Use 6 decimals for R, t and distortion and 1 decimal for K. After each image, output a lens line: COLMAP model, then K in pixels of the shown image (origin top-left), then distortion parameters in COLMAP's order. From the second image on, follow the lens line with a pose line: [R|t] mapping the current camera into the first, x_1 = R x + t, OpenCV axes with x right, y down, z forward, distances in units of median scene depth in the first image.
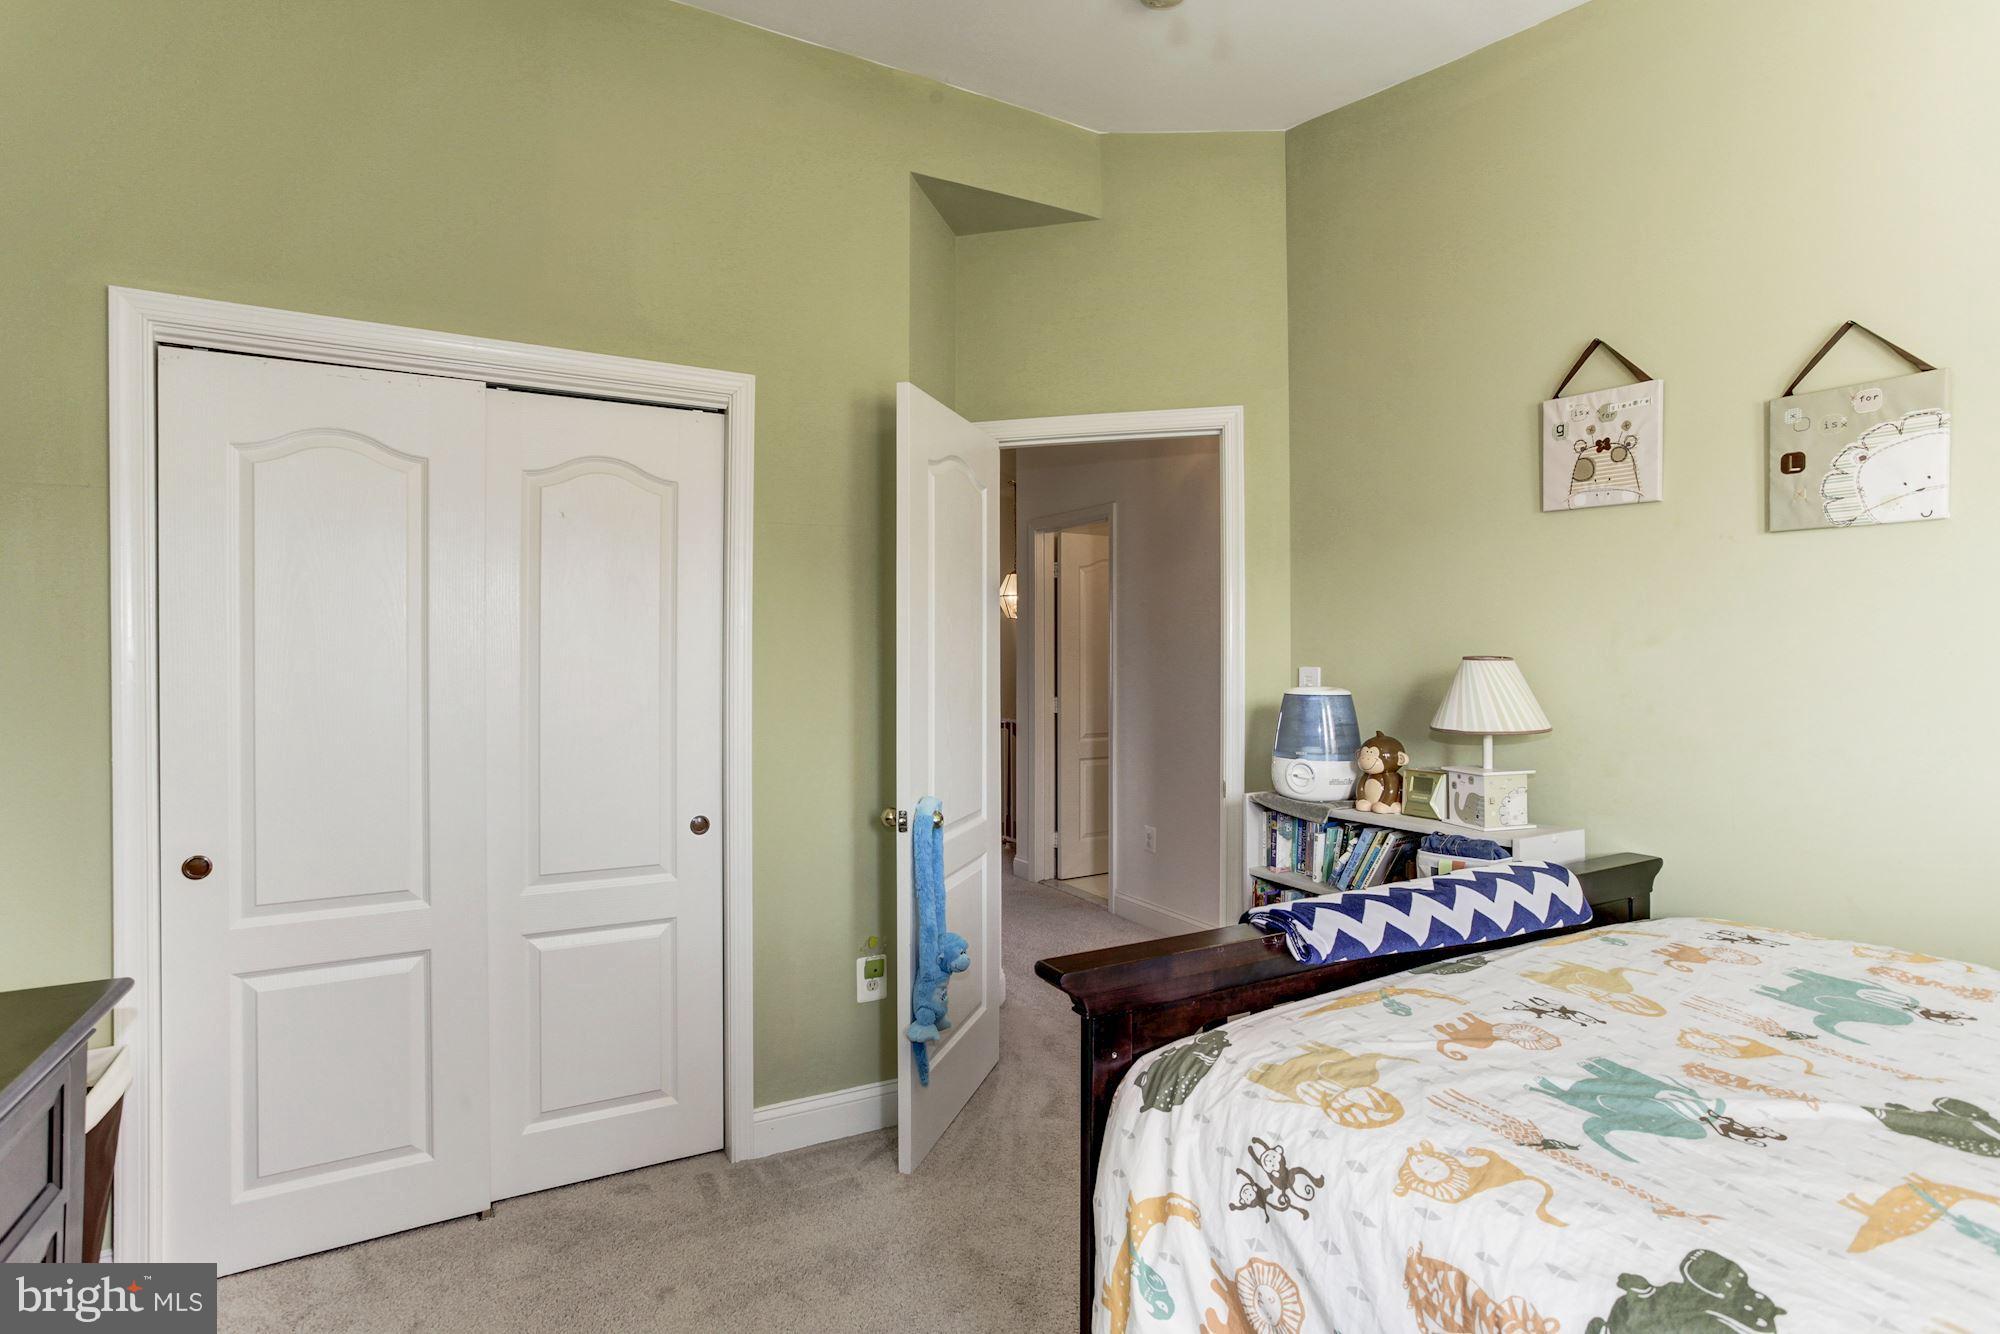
lens RADIAL K [[968.0, 0, 994.5], [0, 968.0, 661.0], [0, 0, 1]] dist [-0.059157, 0.040477]
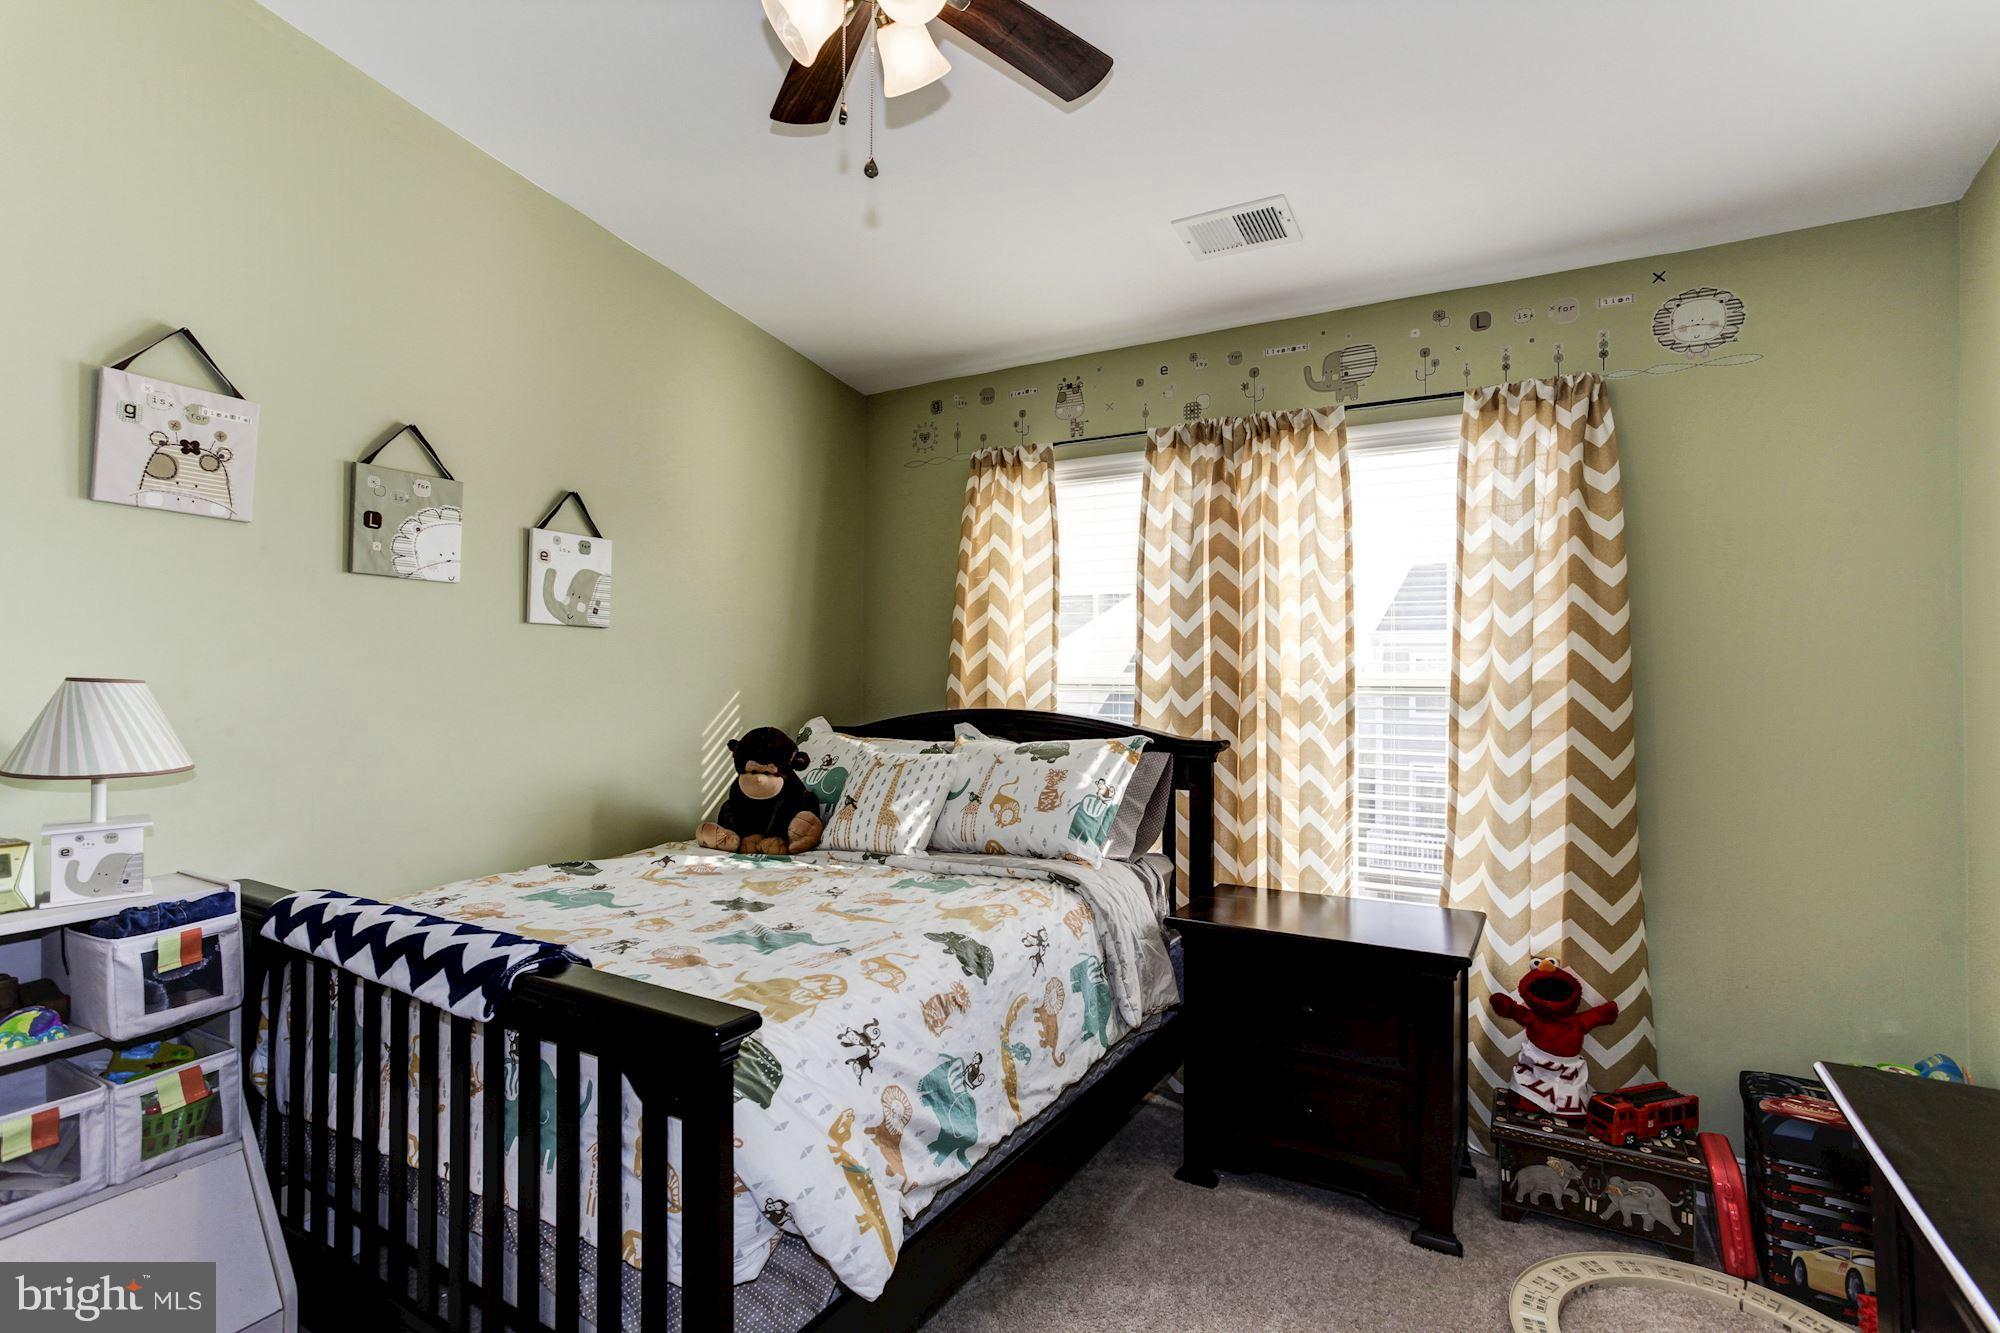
lens RADIAL K [[968.0, 0, 994.5], [0, 968.0, 660.5], [0, 0, 1]] dist [-0.059157, 0.040477]
pose [[-0.493706, 0.015267, 0.869495, -0.621097], [0.007470, 0.999883, -0.013315, -0.004289], [-0.869597, -0.000078, -0.493763, 0.904583]]
